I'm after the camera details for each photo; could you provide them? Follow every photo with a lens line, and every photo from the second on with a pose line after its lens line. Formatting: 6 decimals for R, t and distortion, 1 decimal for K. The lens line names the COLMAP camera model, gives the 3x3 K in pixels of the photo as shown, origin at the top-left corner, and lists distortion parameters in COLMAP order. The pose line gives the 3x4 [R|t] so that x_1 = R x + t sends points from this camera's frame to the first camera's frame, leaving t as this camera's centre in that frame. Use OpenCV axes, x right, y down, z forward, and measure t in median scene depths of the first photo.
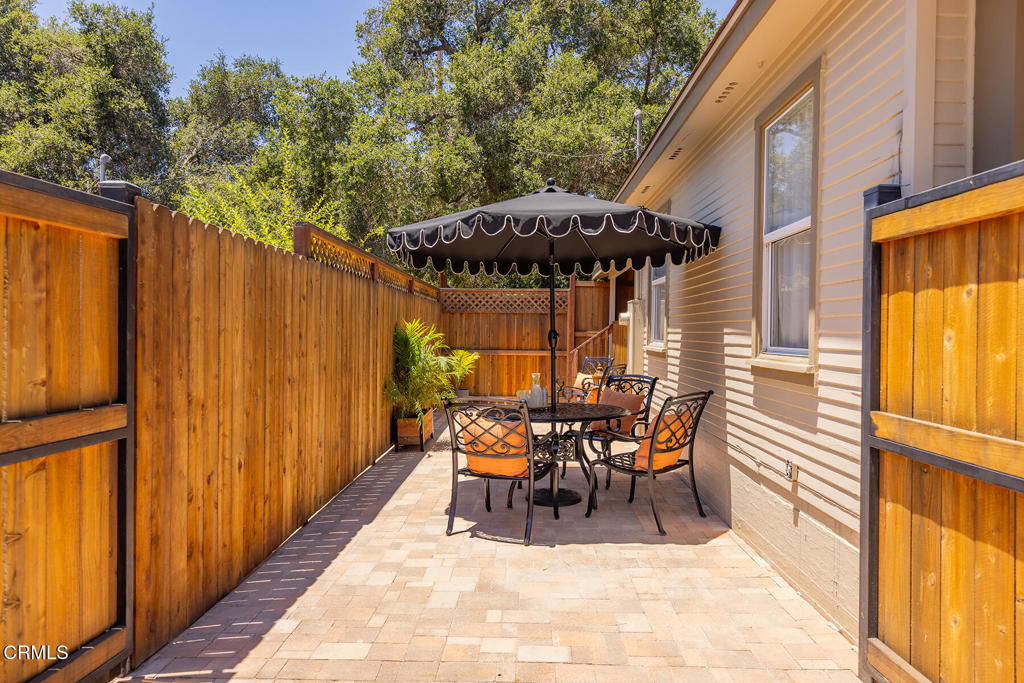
lens RADIAL K [[709.1, 0, 512.9], [0, 709.1, 340.6], [0, 0, 1]] dist [0.000360, 0.000060]
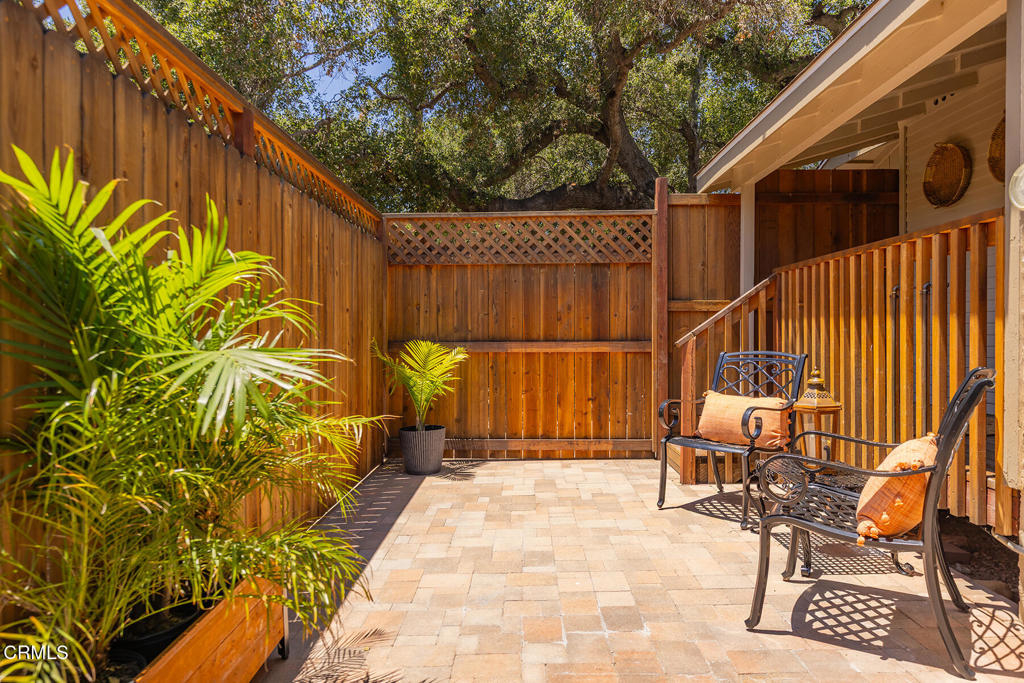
lens RADIAL K [[709.1, 0, 511.8], [0, 709.1, 340.3], [0, 0, 1]] dist [0.000360, 0.000060]
pose [[0.999846, -0.014912, -0.009297, -0.012798], [0.014934, 0.999886, 0.002205, 0.011322], [0.009263, -0.002344, 0.999954, 0.523670]]
